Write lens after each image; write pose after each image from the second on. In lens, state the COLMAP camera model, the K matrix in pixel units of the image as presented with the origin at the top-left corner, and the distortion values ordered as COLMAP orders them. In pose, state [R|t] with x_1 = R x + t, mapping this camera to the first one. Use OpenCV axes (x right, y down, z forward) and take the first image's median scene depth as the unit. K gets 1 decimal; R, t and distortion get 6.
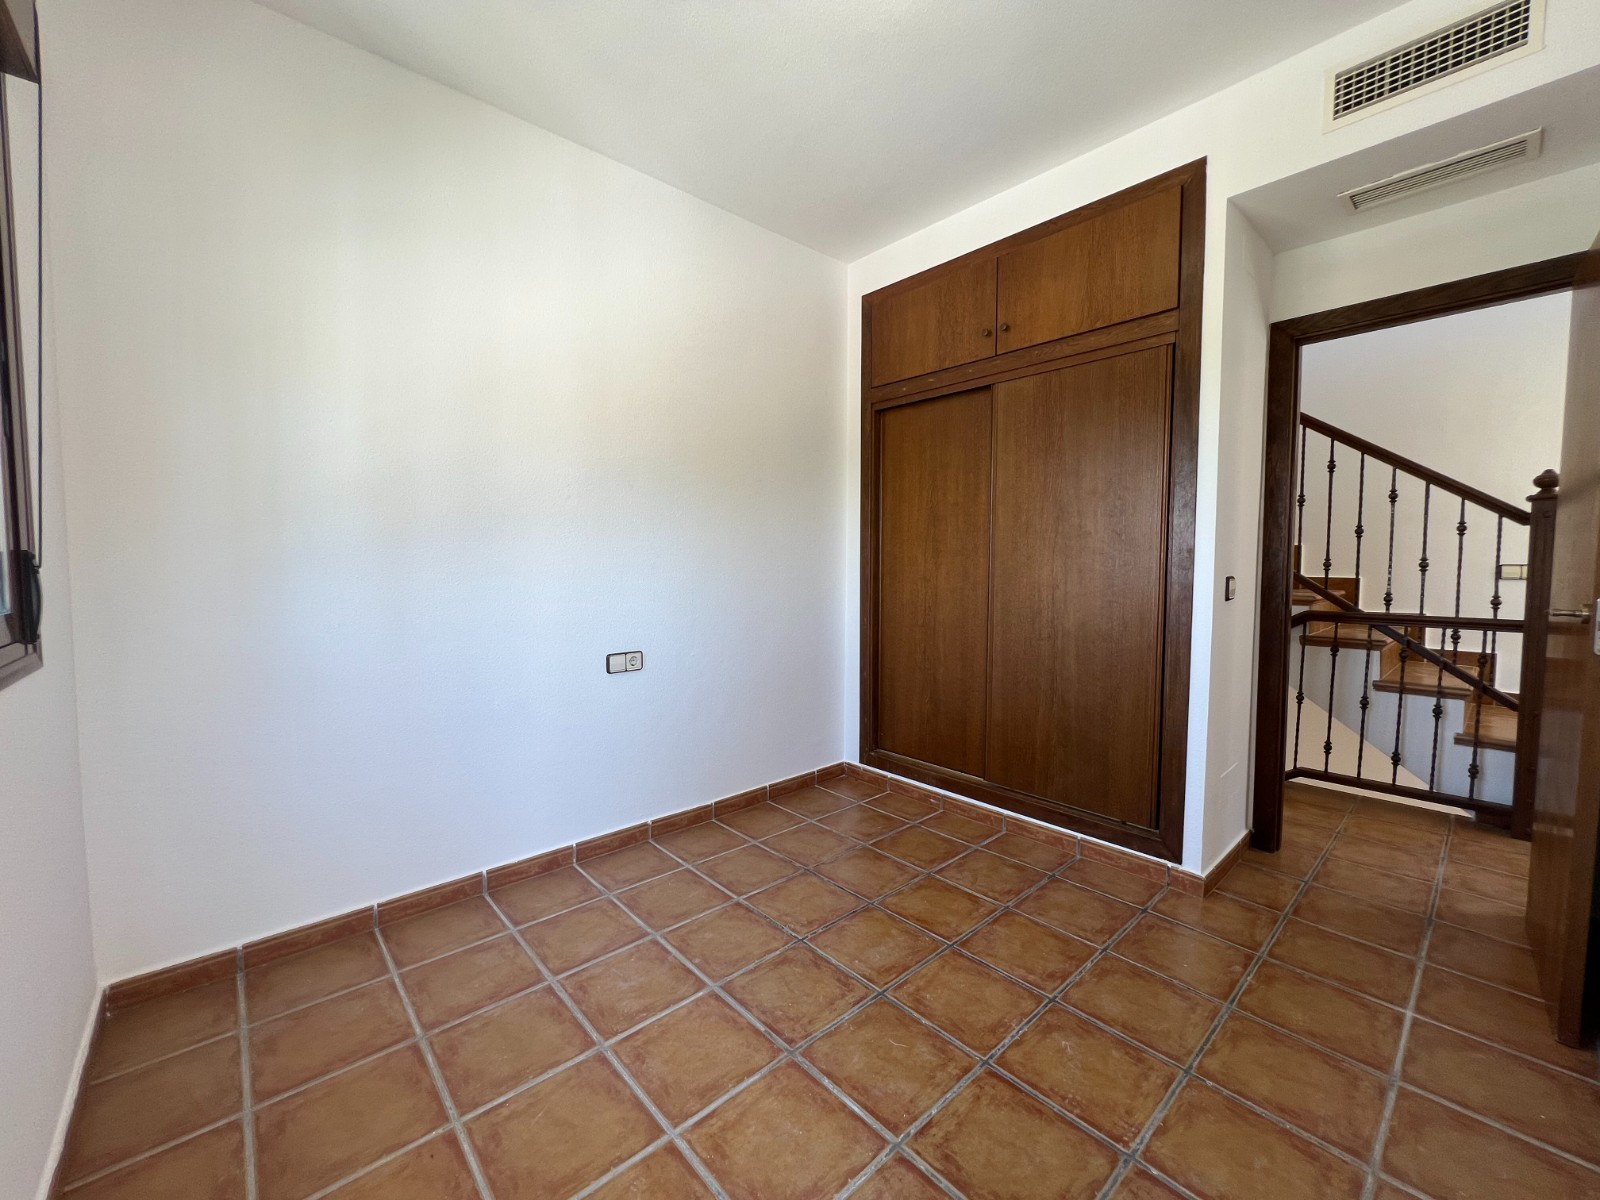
lens RADIAL K [[638.8, 0, 801.0], [0, 638.8, 596.6], [0, 0, 1]] dist [-0.002890, 0.000490]
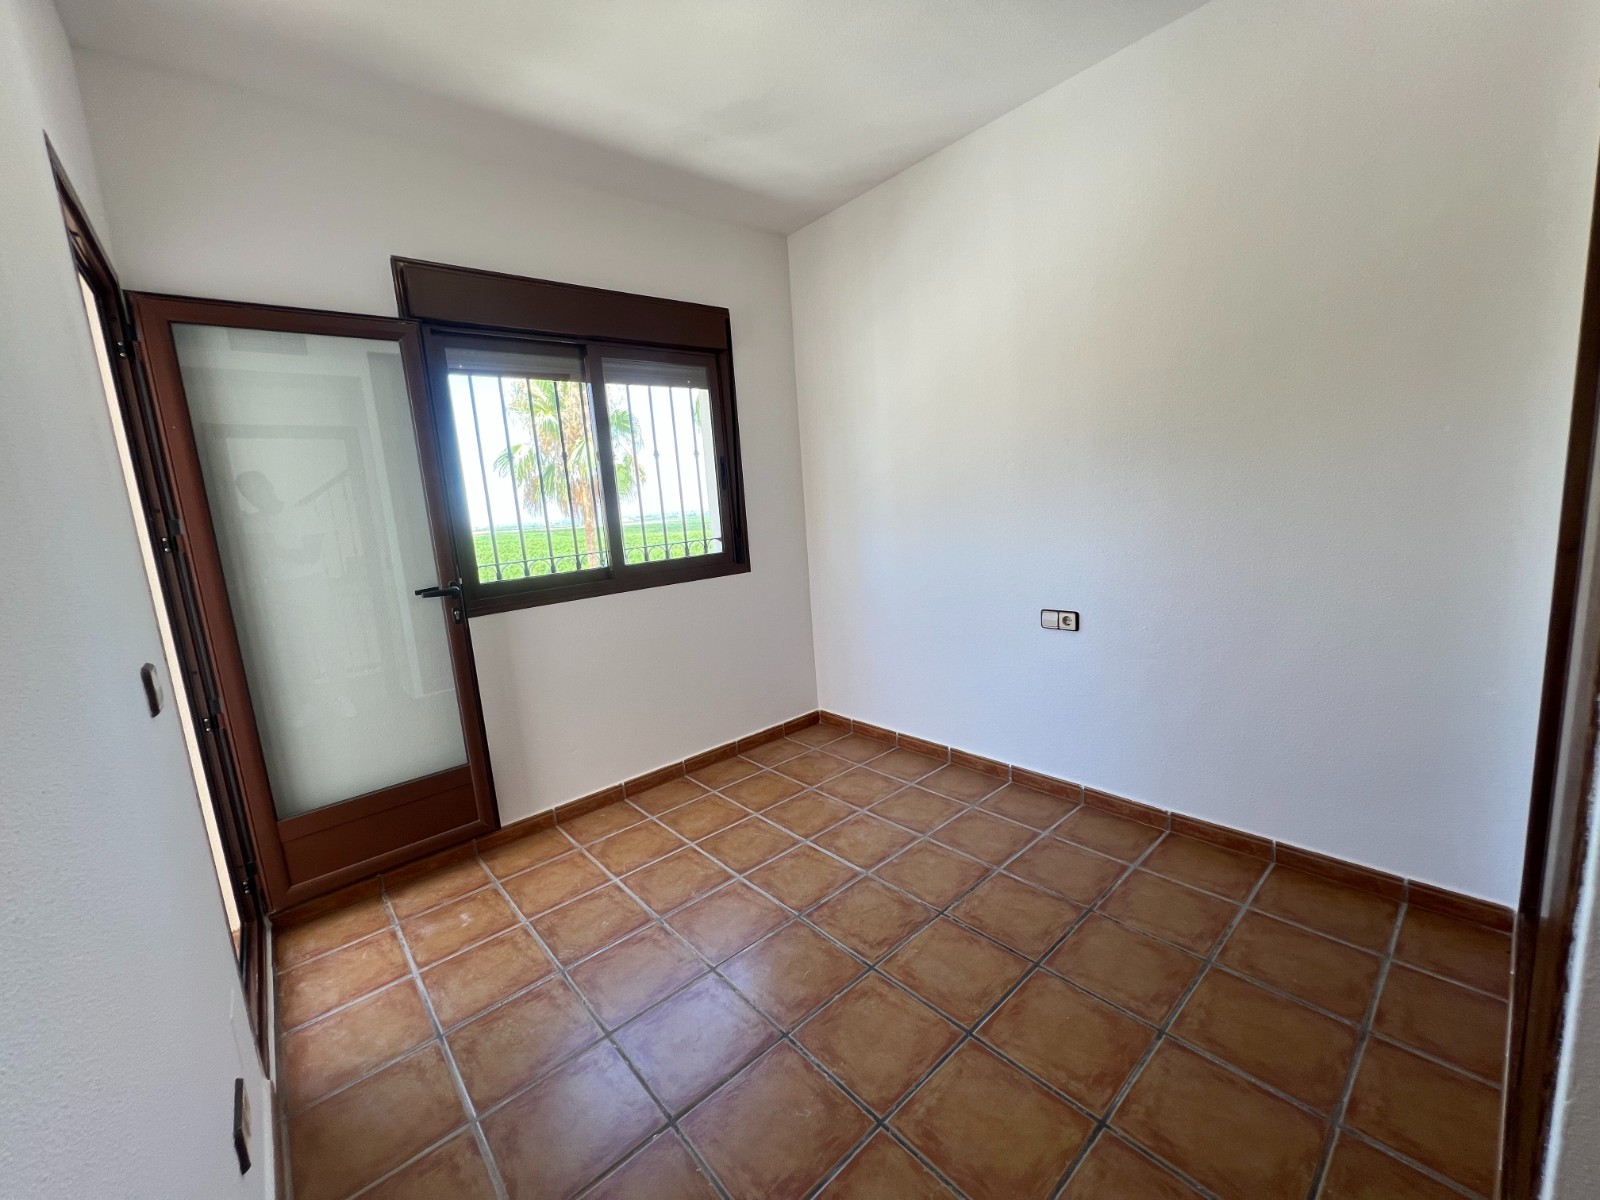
lens RADIAL K [[638.3, 0, 801.8], [0, 638.3, 600.0], [0, 0, 1]] dist [-0.003355, 0.000553]
pose [[-0.005879, 0.155879, -0.987759, 0.935759], [0.012136, 0.987714, 0.155800, -0.118220], [0.999909, -0.011072, -0.007699, 0.794701]]
